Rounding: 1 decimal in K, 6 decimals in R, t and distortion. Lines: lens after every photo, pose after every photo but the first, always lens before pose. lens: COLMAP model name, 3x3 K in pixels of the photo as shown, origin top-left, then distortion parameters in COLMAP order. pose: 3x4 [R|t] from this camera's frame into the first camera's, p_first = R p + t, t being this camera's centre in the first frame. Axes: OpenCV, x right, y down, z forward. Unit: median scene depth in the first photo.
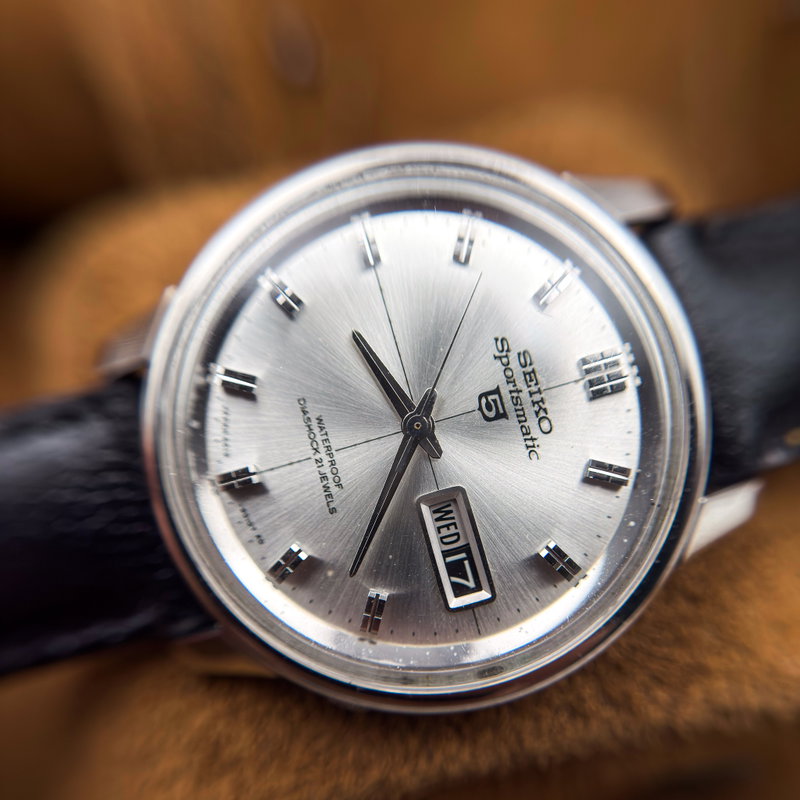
lens RADIAL K [[922.3, 0, 409.4], [0, 922.3, 425.0], [0, 0, 1]] dist [0.647652, -0.001935]
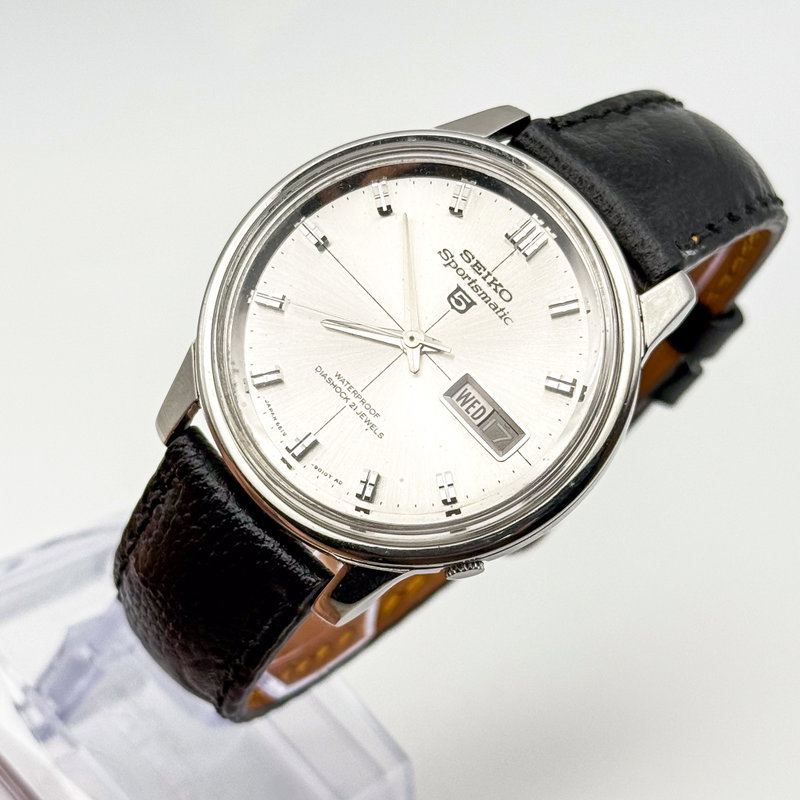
lens RADIAL K [[2460.7, 0, 399.5], [0, 2460.7, 412.4], [0, 0, 1]] dist [0.155977, -2.289037]
pose [[0.896310, -0.442686, 0.025633, -0.129547], [0.438884, 0.877391, -0.193820, 0.696366], [0.063311, 0.184973, 0.980702, -2.136520]]
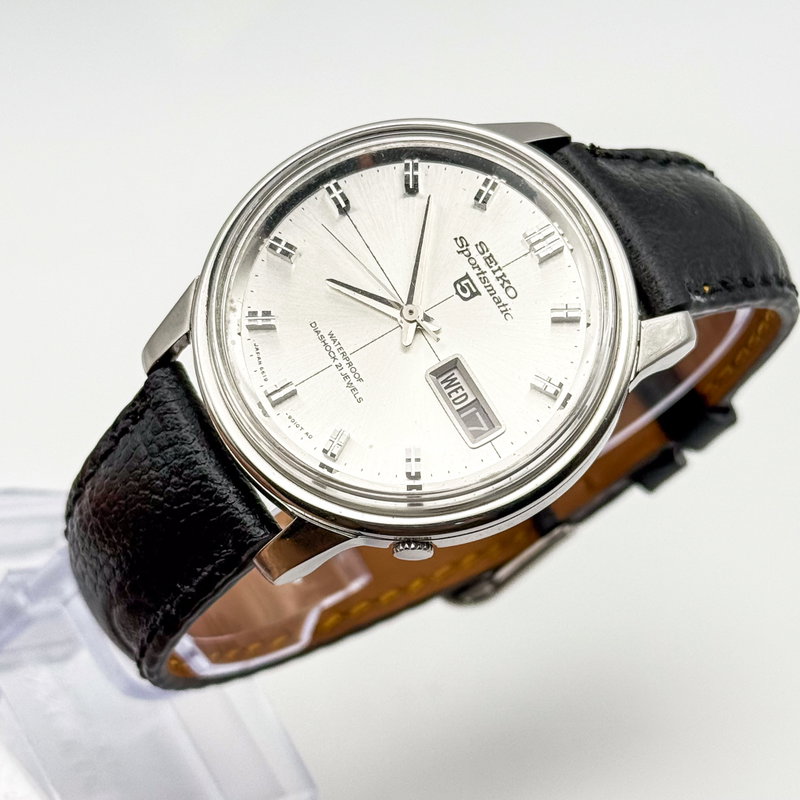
lens RADIAL K [[2460.7, 0, 399.5], [0, 2460.7, 412.4], [0, 0, 1]] dist [0.155977, -2.289037]
pose [[0.969573, -0.237062, 0.061068, -0.231805], [0.244532, 0.926183, -0.287035, 1.036976], [0.011485, 0.293234, 0.955972, -2.045649]]
